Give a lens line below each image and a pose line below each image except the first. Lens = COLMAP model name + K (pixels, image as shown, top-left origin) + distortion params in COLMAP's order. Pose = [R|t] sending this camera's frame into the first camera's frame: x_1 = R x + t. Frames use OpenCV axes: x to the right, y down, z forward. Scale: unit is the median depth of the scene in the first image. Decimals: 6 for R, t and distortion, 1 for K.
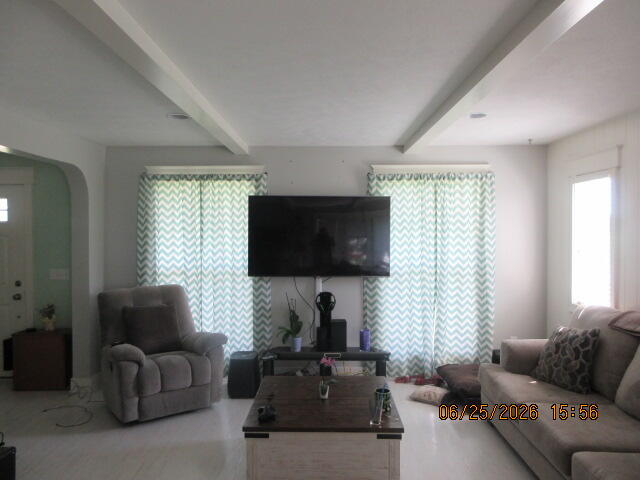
lens RADIAL K [[471.9, 0, 319.3], [0, 471.9, 235.9], [0, 0, 1]] dist [-0.006878, 0.005379]
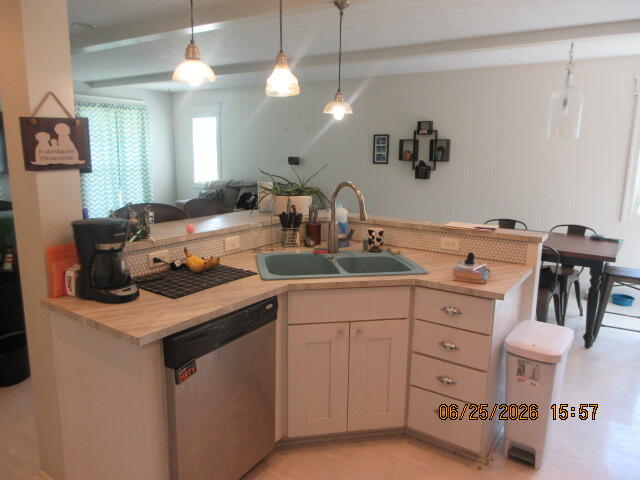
lens RADIAL K [[471.9, 0, 320.2], [0, 471.9, 240.4], [0, 0, 1]] dist [-0.006878, 0.005379]
pose [[0.572565, -0.144588, 0.807009, -0.677914], [-0.012629, 0.982654, 0.185018, 0.011487], [-0.819762, -0.116127, 0.560807, -0.465395]]
